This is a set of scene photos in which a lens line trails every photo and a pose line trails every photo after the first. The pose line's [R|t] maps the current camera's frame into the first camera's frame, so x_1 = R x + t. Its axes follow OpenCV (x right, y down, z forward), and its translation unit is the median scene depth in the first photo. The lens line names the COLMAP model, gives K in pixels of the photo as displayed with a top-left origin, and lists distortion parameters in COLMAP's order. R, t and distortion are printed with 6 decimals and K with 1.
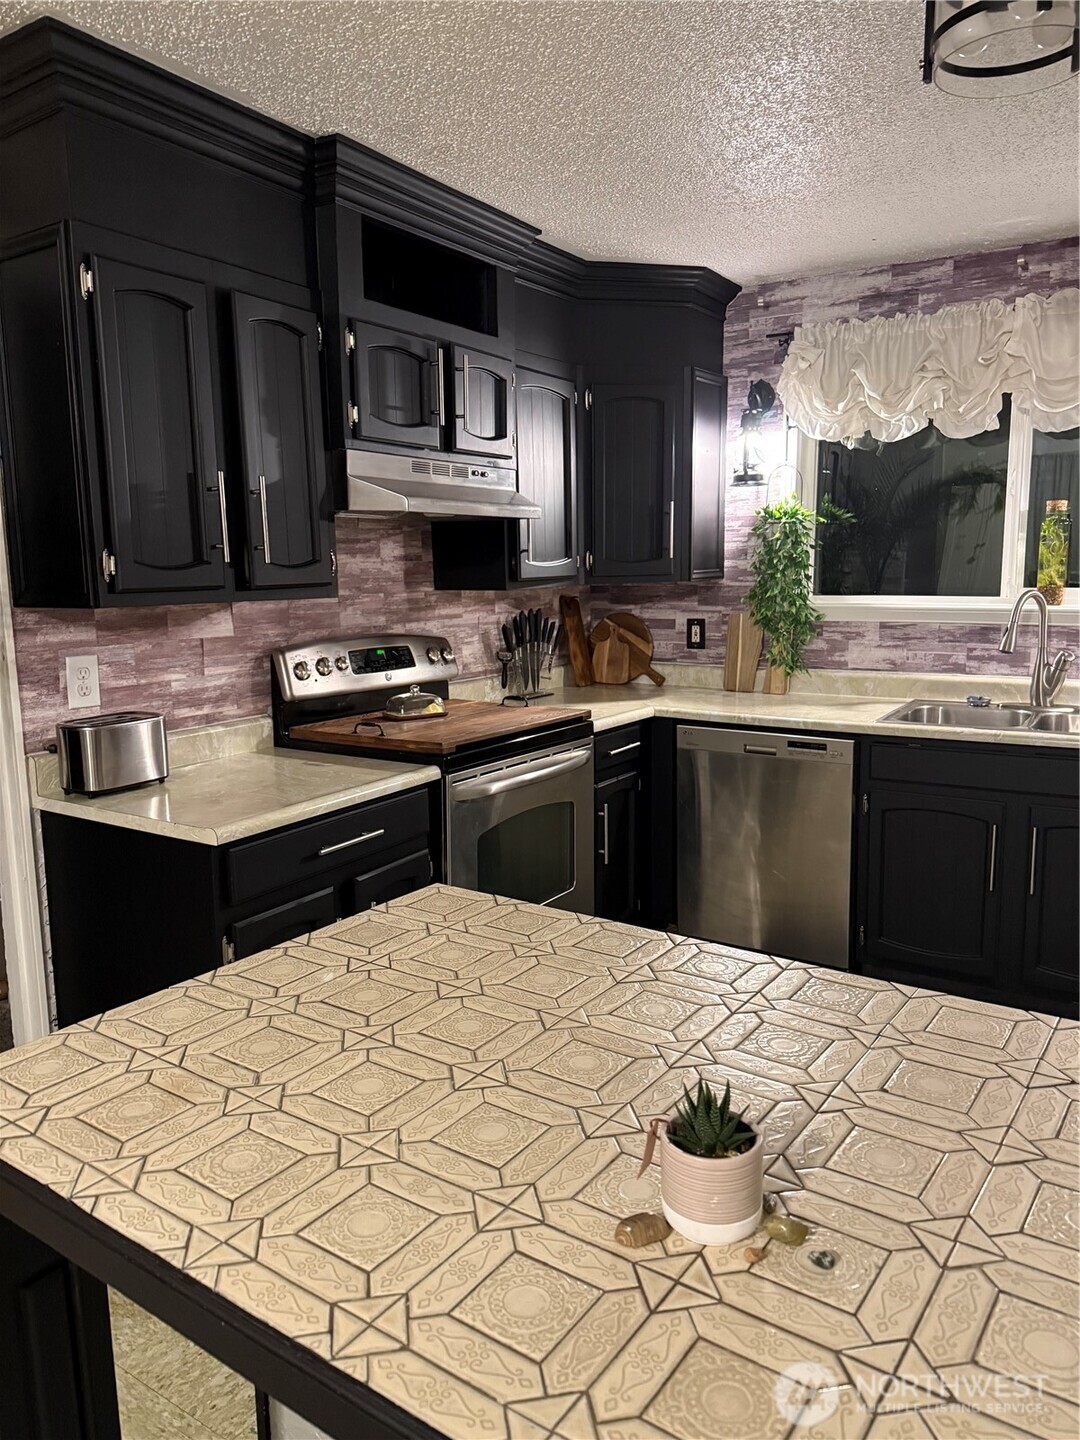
lens RADIAL K [[1015.5, 0, 525.2], [0, 1015.5, 714.8], [0, 0, 1]] dist [0.125769, -0.238585]
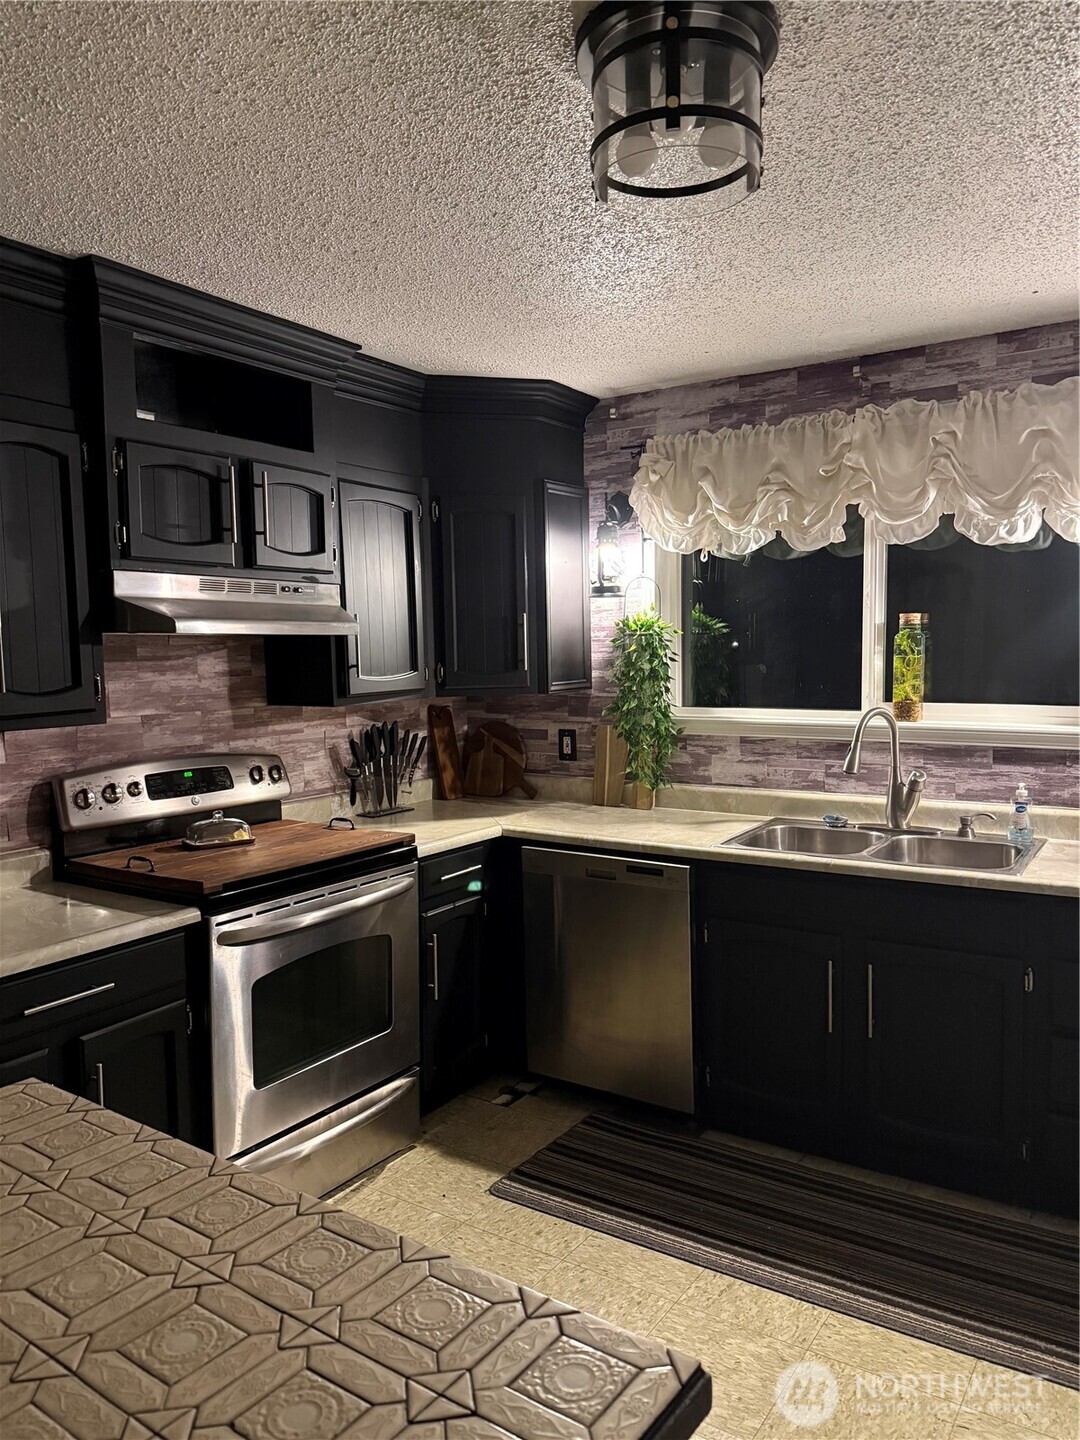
lens RADIAL K [[1015.5, 0, 525.2], [0, 1015.5, 714.8], [0, 0, 1]] dist [0.125769, -0.238585]
pose [[0.999993, -0.002701, -0.002658, 0.176183], [0.002465, 0.996375, -0.085029, -0.035540], [0.002878, 0.085022, 0.996375, 0.050294]]
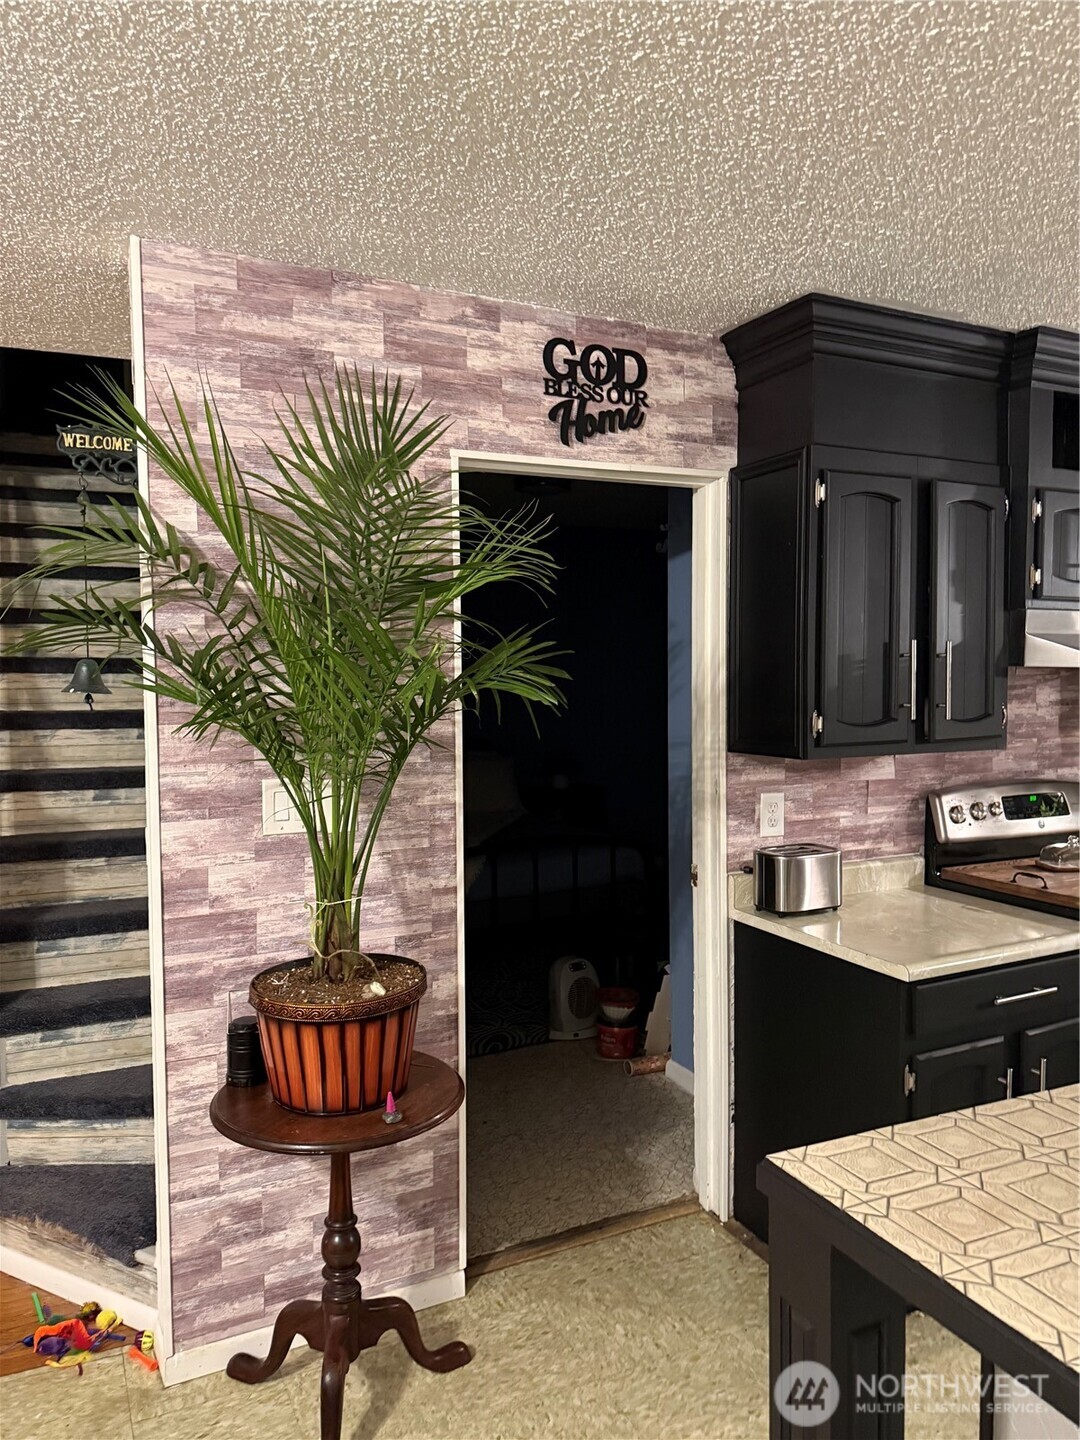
lens RADIAL K [[1014.2, 0, 522.4], [0, 1014.2, 725.0], [0, 0, 1]] dist [0.070875, -0.101586]
pose [[0.862526, 0.037256, -0.504639, -0.071486], [-0.082175, 0.994361, -0.067041, -0.025267], [0.499296, 0.099293, 0.860723, -0.119239]]
